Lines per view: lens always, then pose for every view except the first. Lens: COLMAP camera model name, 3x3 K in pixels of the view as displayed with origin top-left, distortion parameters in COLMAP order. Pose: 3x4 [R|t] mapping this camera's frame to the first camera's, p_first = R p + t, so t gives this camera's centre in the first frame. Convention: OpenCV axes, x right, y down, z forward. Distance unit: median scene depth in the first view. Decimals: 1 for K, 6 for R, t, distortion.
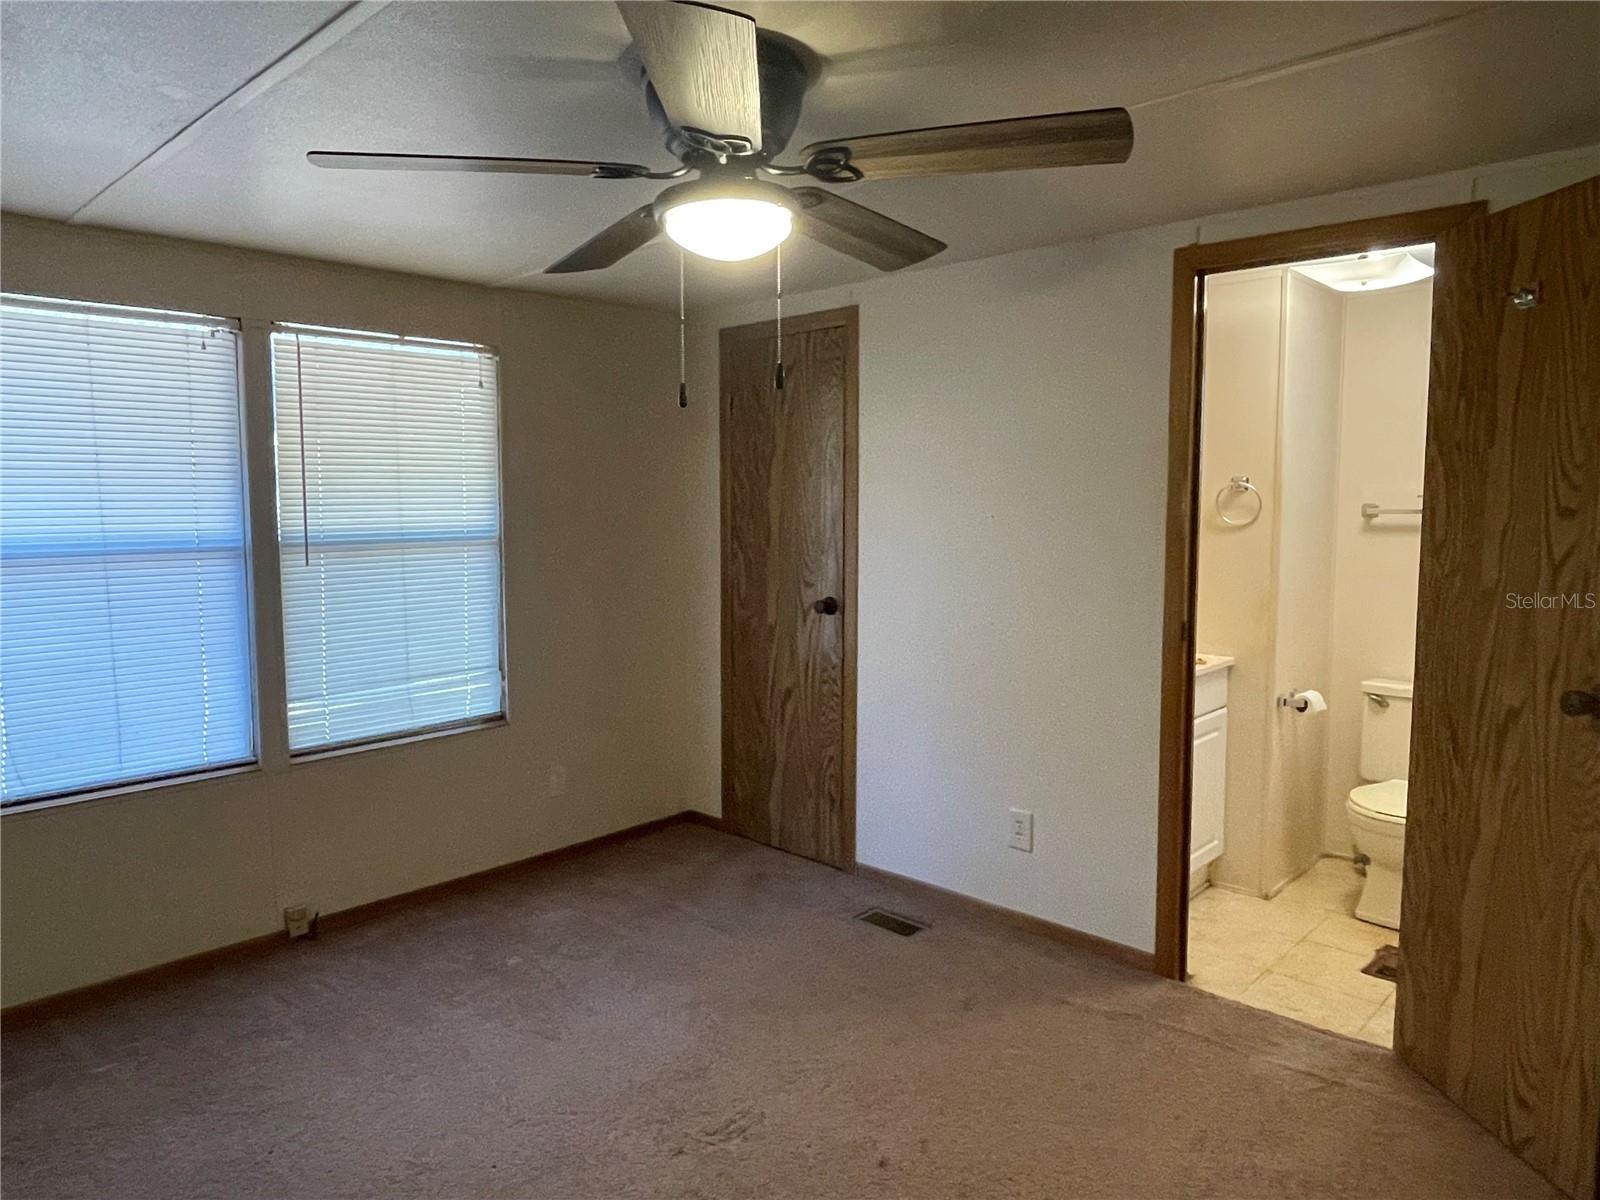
lens RADIAL K [[1048.8, 0, 750.0], [0, 1048.8, 595.0], [0, 0, 1]] dist [-0.002450, -0.001827]
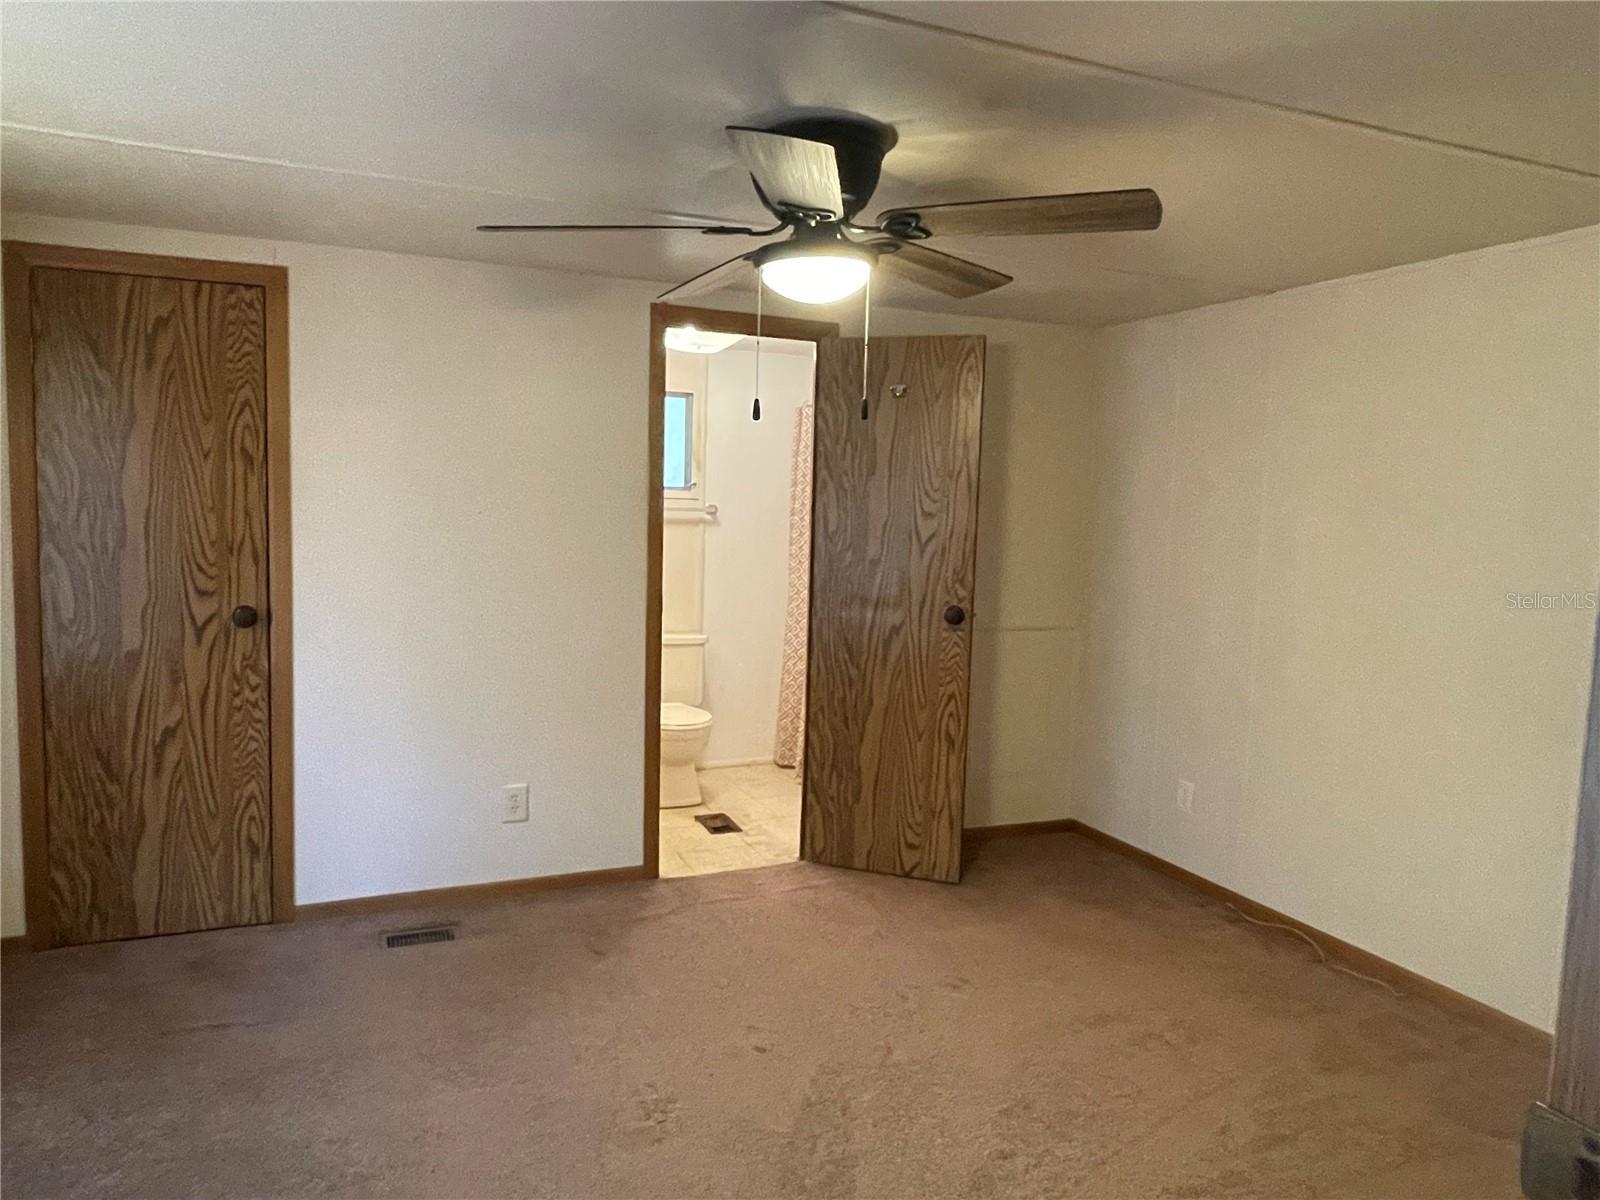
lens RADIAL K [[1048.8, 0, 750.0], [0, 1048.8, 595.0], [0, 0, 1]] dist [-0.002450, -0.001827]
pose [[0.385508, -0.064975, 0.920414, -0.698066], [0.059637, 0.997186, 0.045417, -0.027328], [-0.920775, 0.037382, 0.388299, 0.388257]]
